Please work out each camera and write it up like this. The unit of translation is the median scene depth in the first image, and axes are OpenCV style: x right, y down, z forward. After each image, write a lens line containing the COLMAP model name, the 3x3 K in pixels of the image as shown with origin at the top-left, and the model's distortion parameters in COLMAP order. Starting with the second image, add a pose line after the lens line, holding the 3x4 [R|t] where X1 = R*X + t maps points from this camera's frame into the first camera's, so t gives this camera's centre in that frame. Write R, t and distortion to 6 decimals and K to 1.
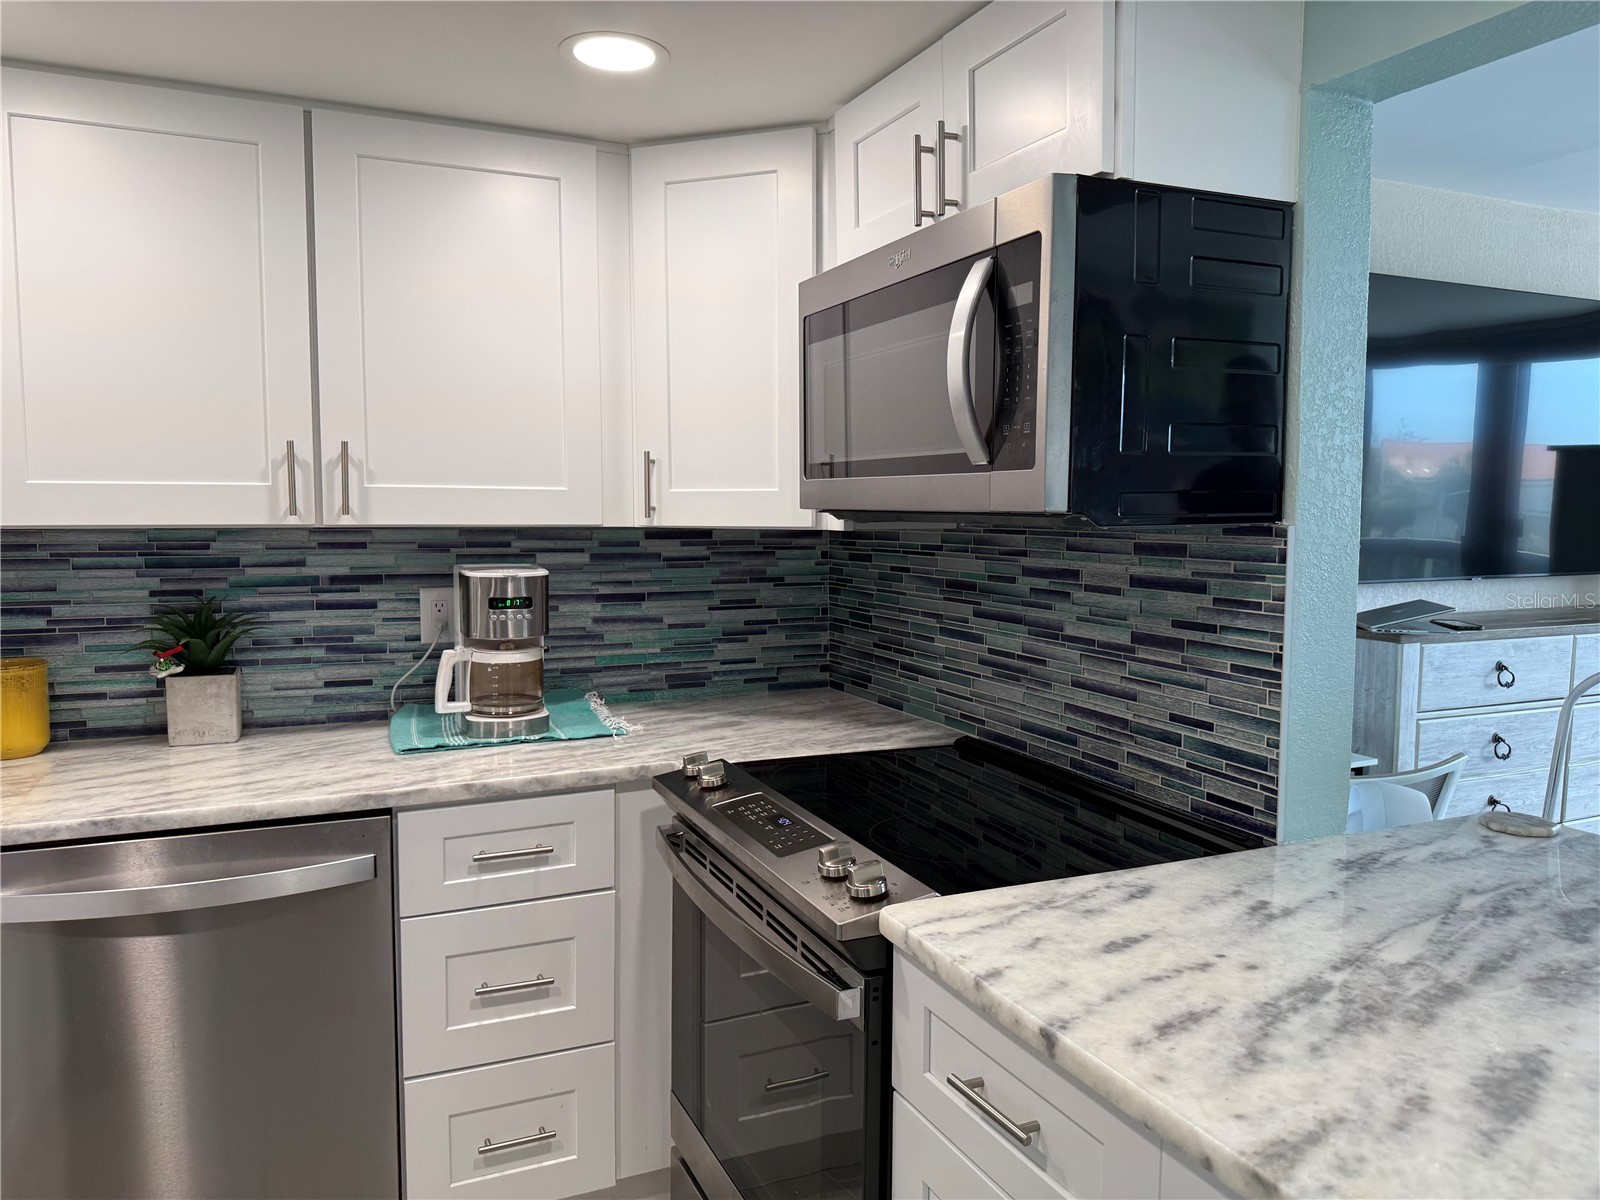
lens RADIAL K [[1125.4, 0, 815.1], [0, 1125.4, 603.3], [0, 0, 1]] dist [0.060858, -0.091658]
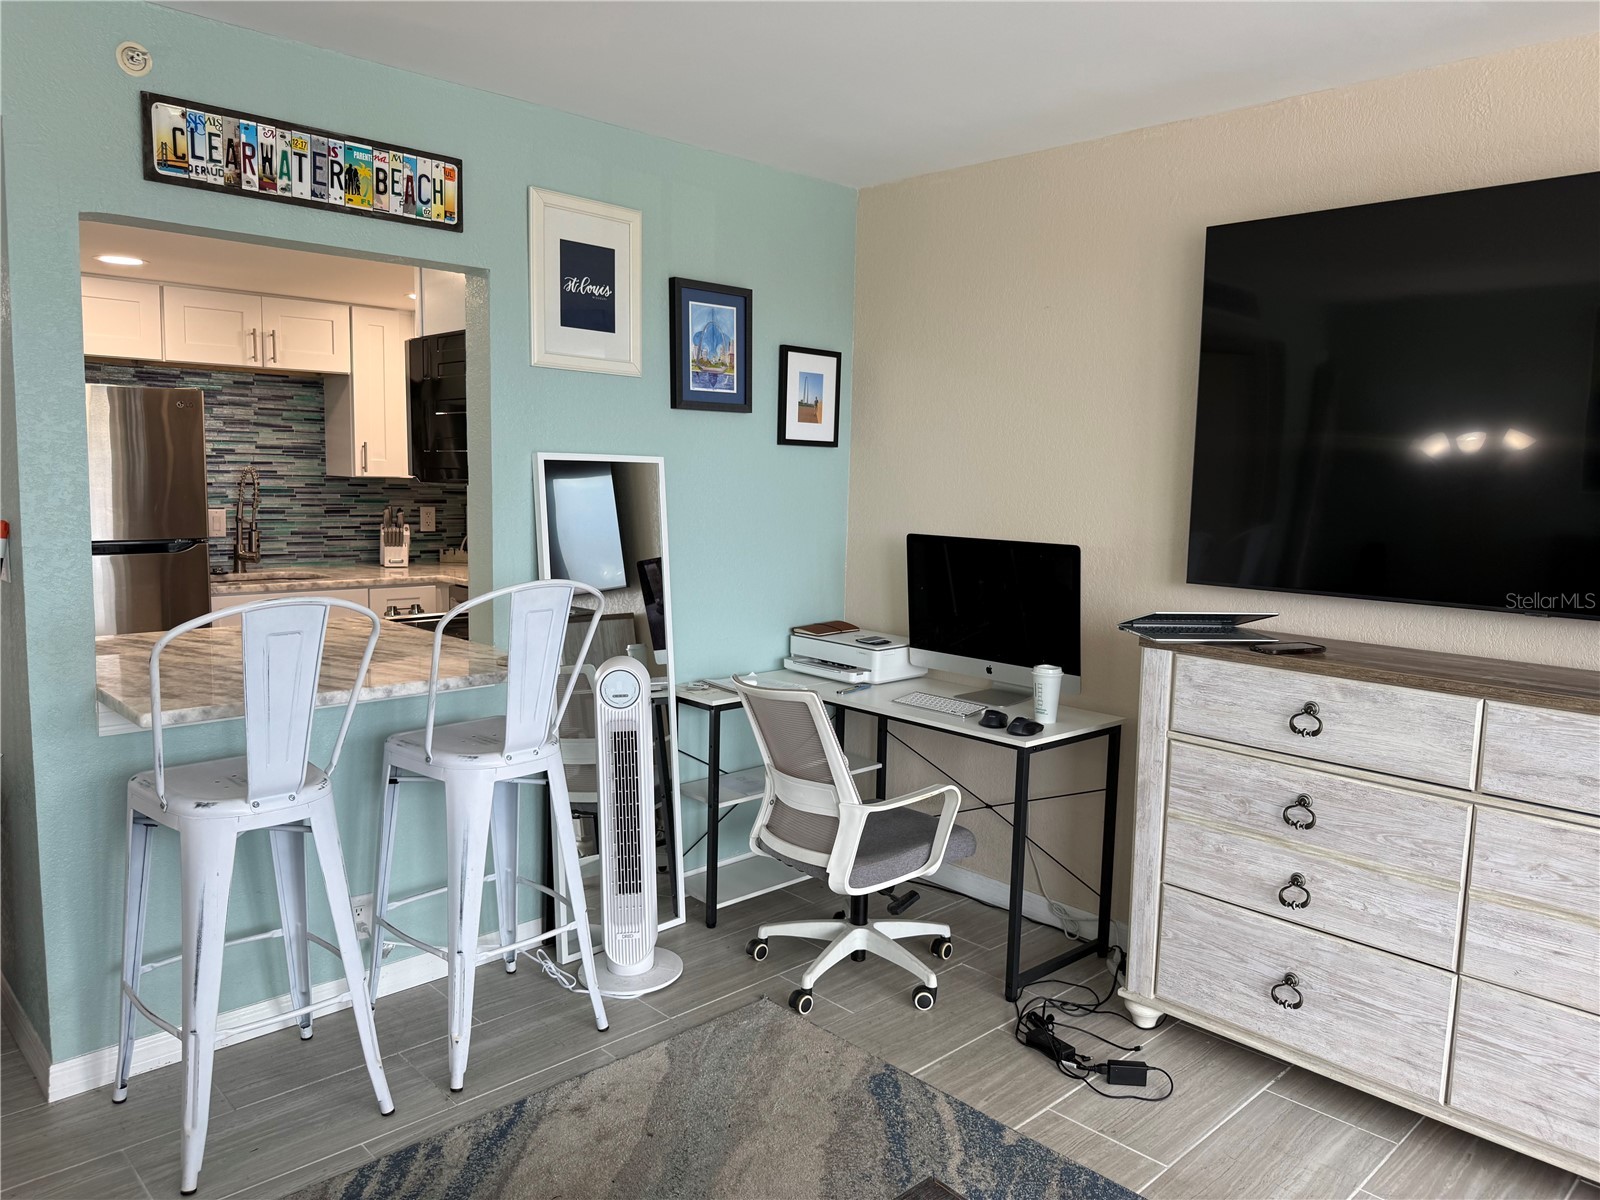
lens RADIAL K [[1125.4, 0, 787.3], [0, 1125.4, 593.3], [0, 0, 1]] dist [0.060858, -0.091658]
pose [[0.329064, 0.108073, -0.938103, 1.964770], [-0.105990, 0.991379, 0.077032, -0.071339], [0.938341, 0.074081, 0.337681, 0.662548]]
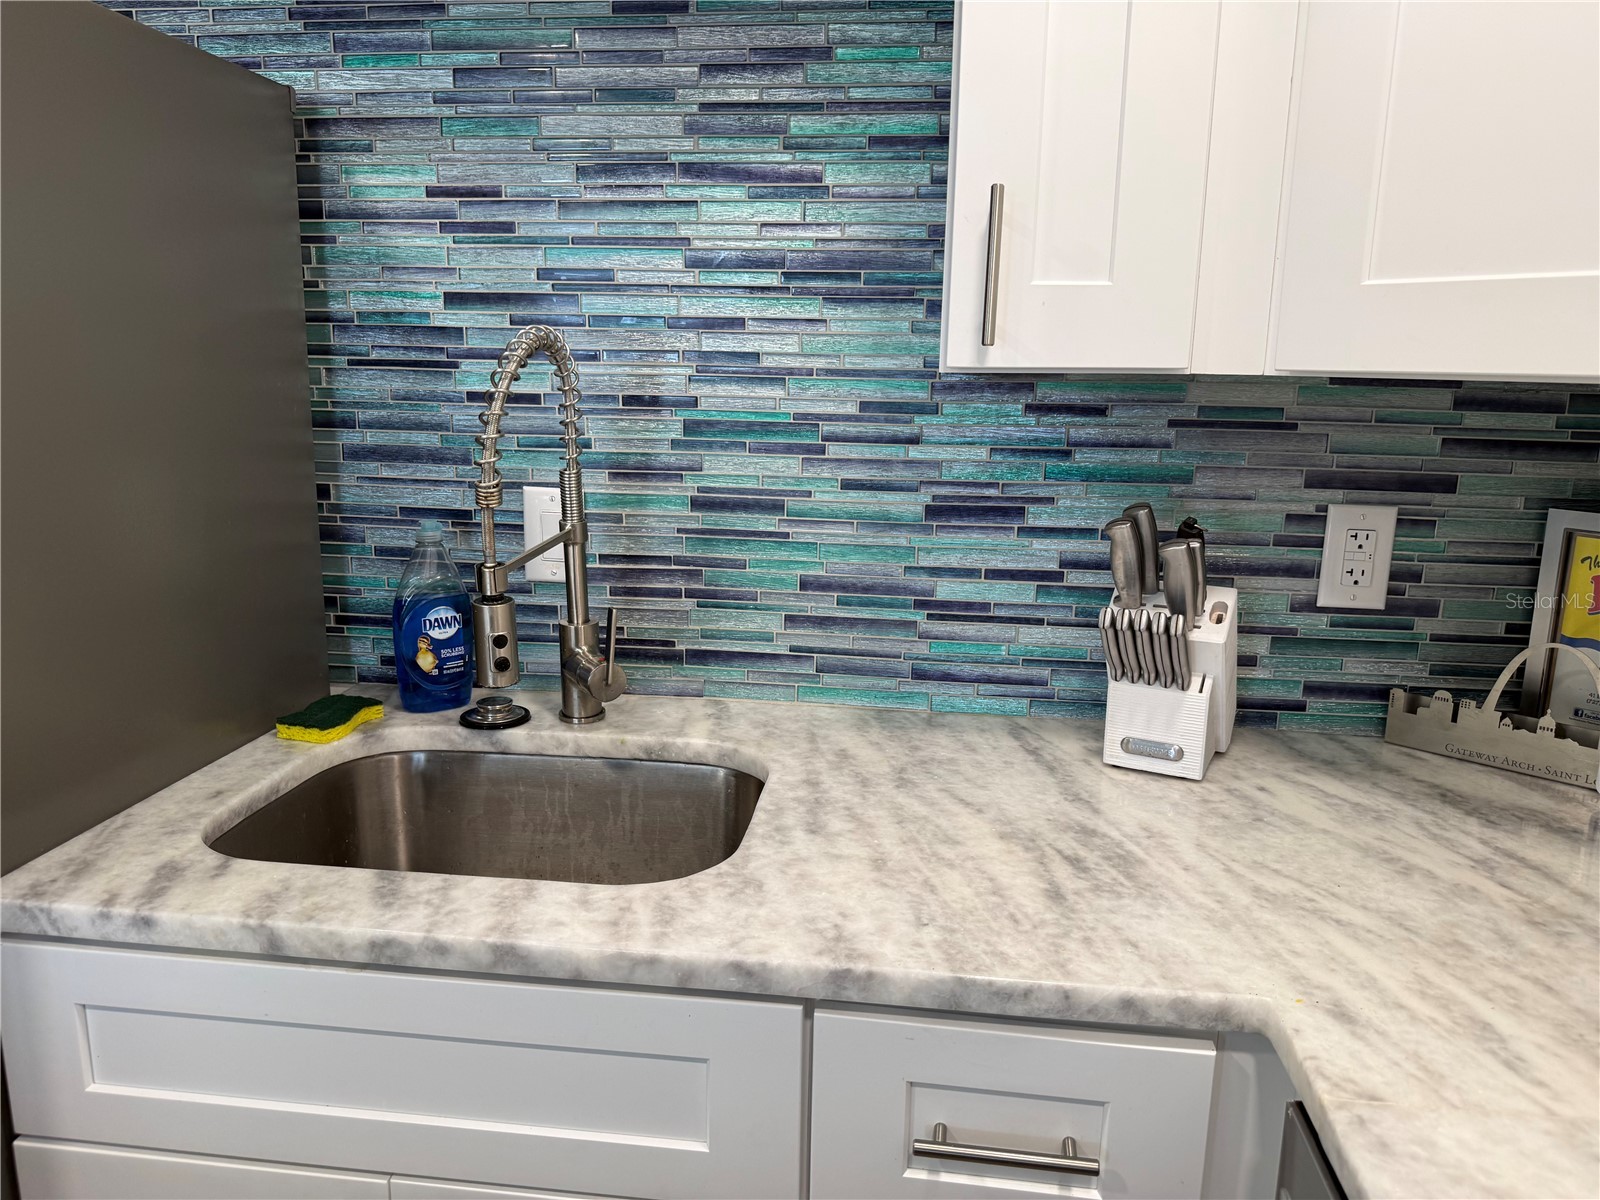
lens RADIAL K [[1125.4, 0, 794.4], [0, 1125.4, 613.5], [0, 0, 1]] dist [0.060858, -0.091658]
pose [[-0.527071, 0.168928, -0.832862, -0.242914], [-0.093362, 0.962602, 0.254326, -0.049631], [0.844677, 0.211805, -0.491588, 0.811378]]
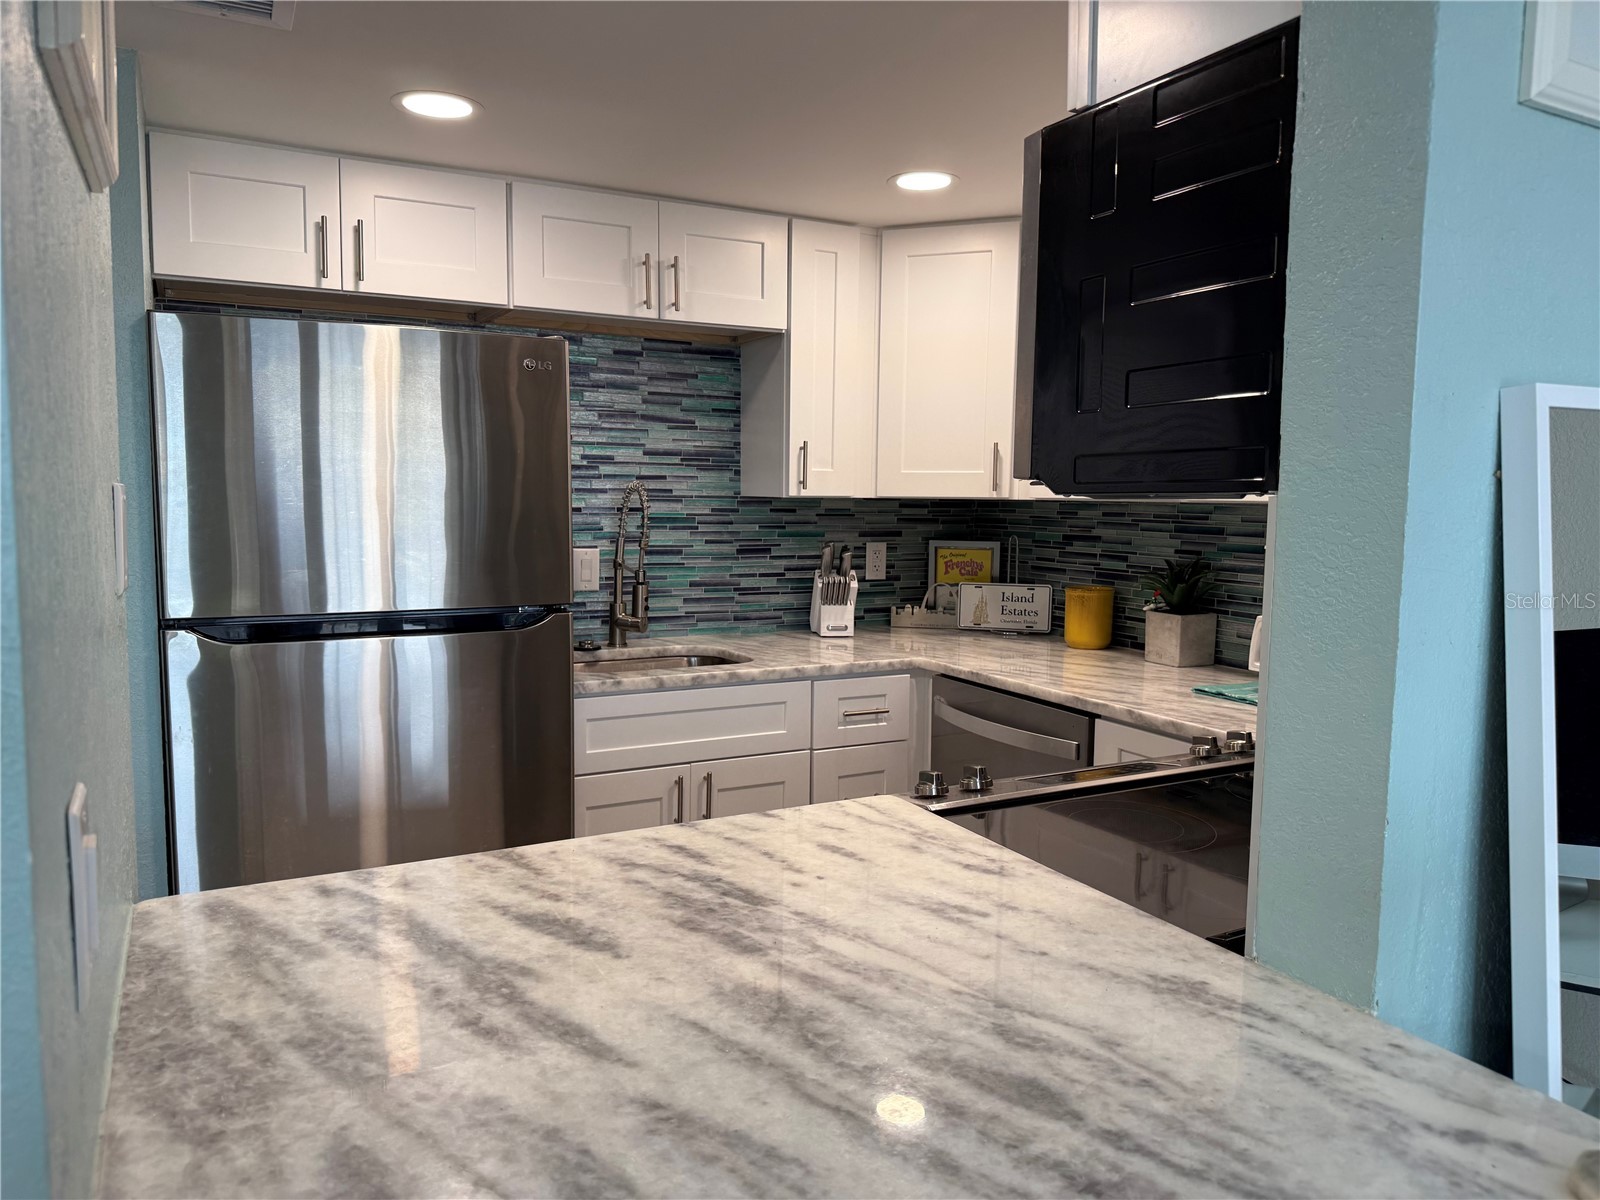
lens RADIAL K [[1125.4, 0, 809.0], [0, 1125.4, 609.2], [0, 0, 1]] dist [0.060858, -0.091658]
pose [[0.061112, 0.101982, -0.992907, 0.837811], [-0.098623, 0.990516, 0.095666, -0.029933], [0.993247, 0.092077, 0.070591, 0.526778]]
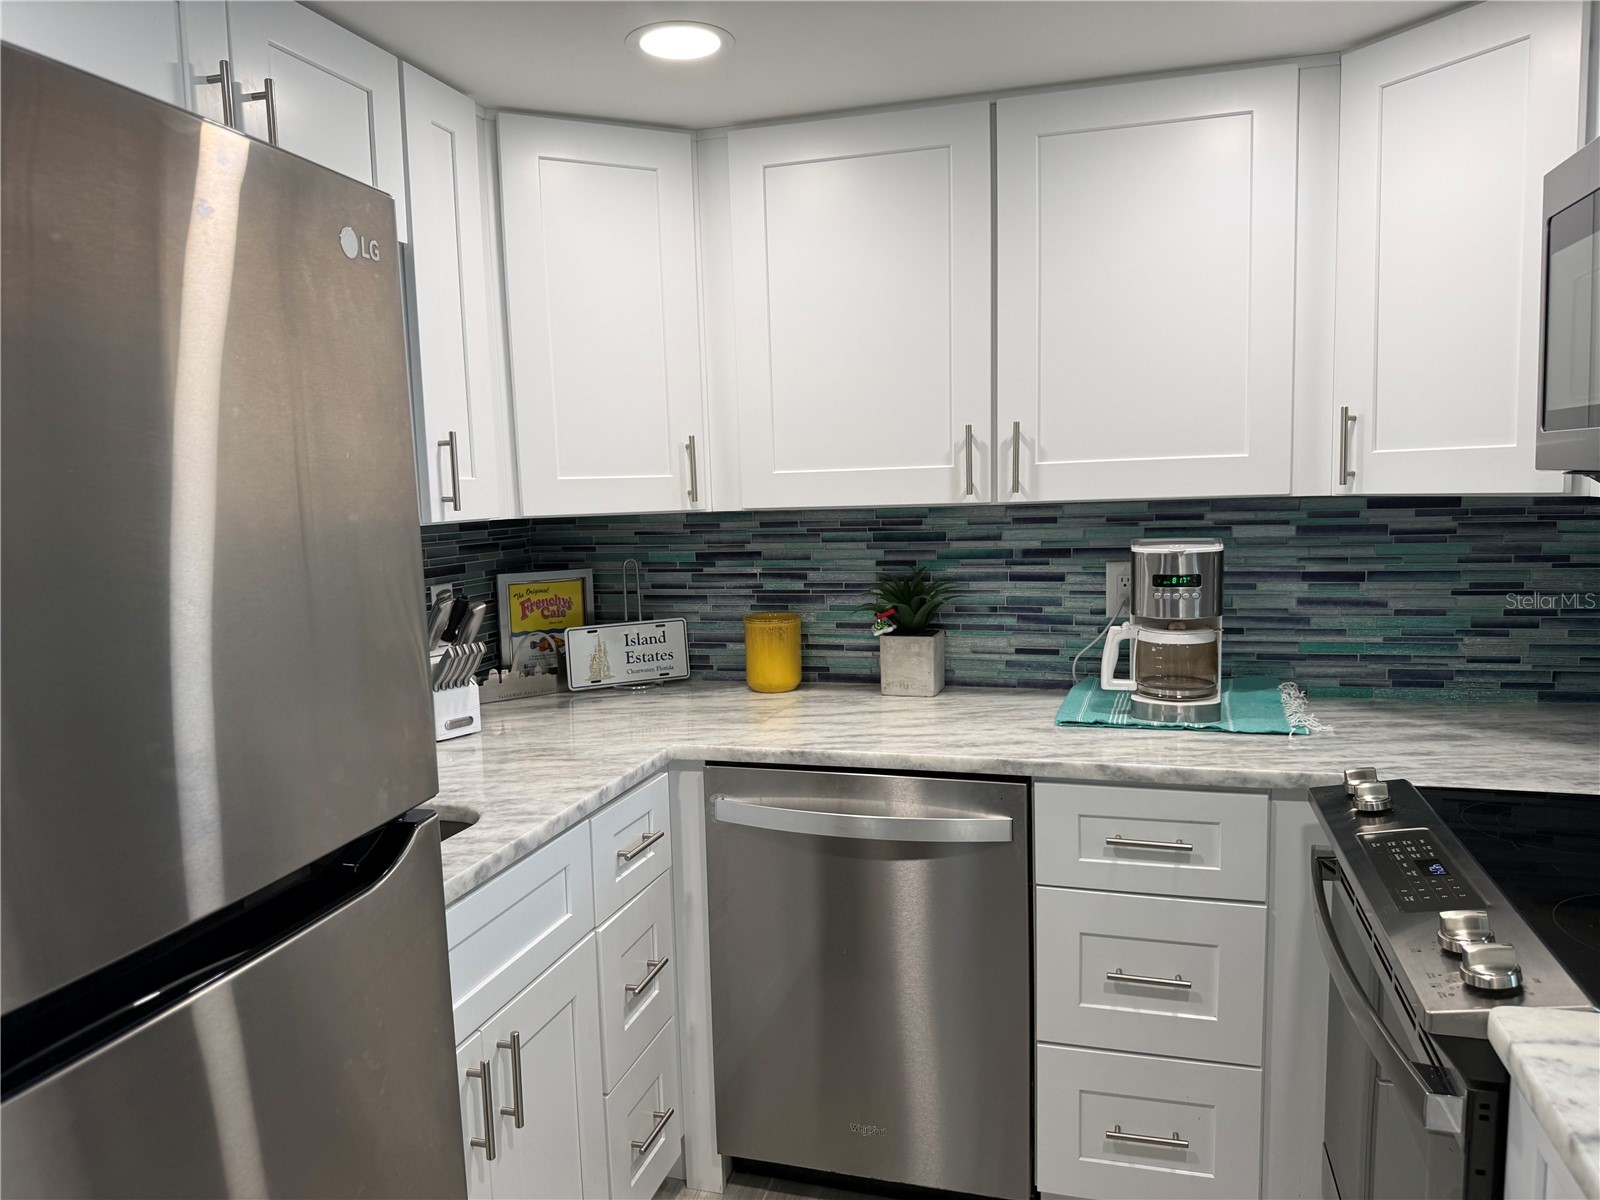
lens RADIAL K [[1125.4, 0, 782.6], [0, 1125.4, 610.3], [0, 0, 1]] dist [0.060858, -0.091658]
pose [[0.745170, 0.048943, -0.665077, 0.127279], [-0.025022, 0.998653, 0.045456, -0.011289], [0.666405, -0.017231, 0.745390, 0.081755]]
